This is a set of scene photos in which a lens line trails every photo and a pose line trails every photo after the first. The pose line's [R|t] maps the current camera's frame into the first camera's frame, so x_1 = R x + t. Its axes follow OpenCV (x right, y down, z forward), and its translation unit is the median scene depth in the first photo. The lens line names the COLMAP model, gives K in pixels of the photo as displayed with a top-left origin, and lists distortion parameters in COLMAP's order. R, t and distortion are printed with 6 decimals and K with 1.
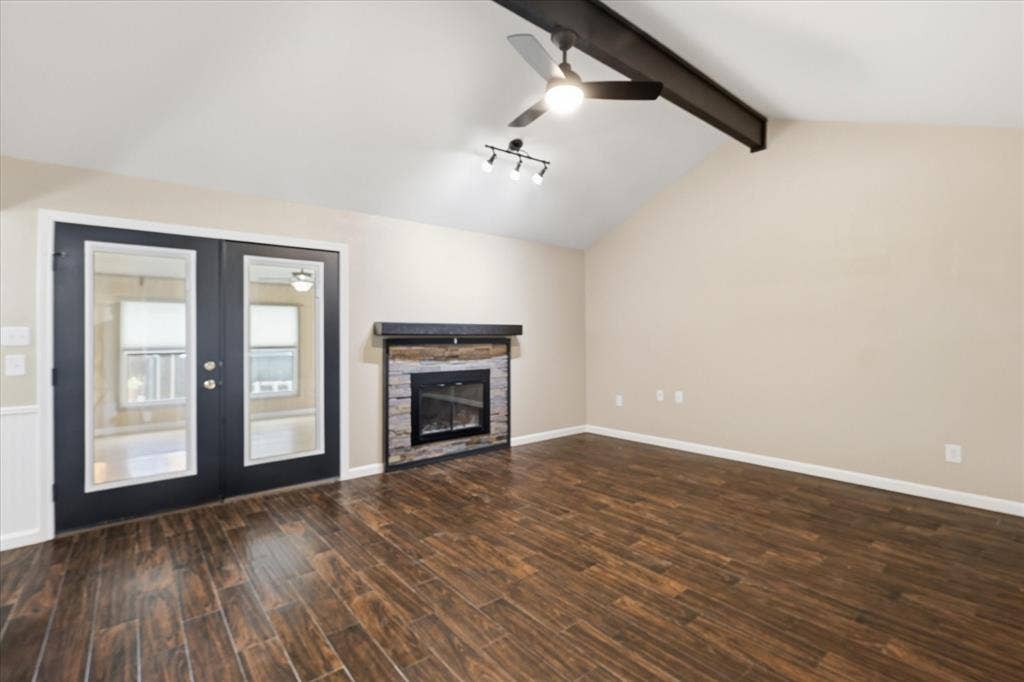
lens RADIAL K [[453.3, 0, 511.6], [0, 453.3, 333.9], [0, 0, 1]] dist [-0.004048, -0.000443]
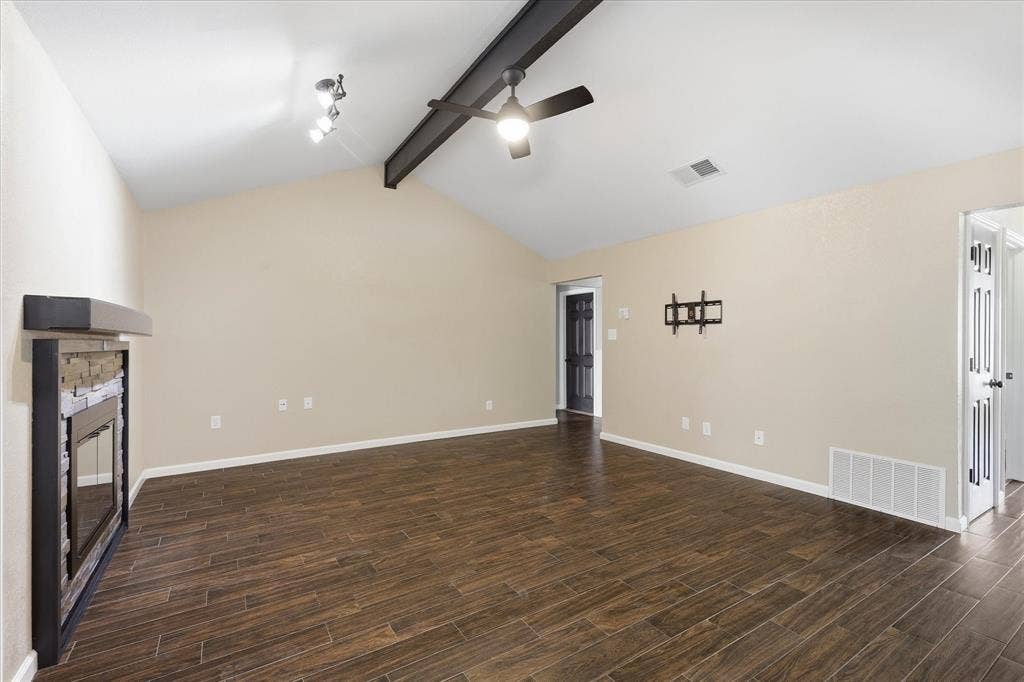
lens RADIAL K [[453.3, 0, 509.4], [0, 453.3, 342.1], [0, 0, 1]] dist [-0.004048, -0.000443]
pose [[0.139259, 0.001328, 0.990255, -0.940305], [-0.003232, 0.999994, -0.000887, 0.018456], [-0.990251, -0.003077, 0.139263, 0.795303]]
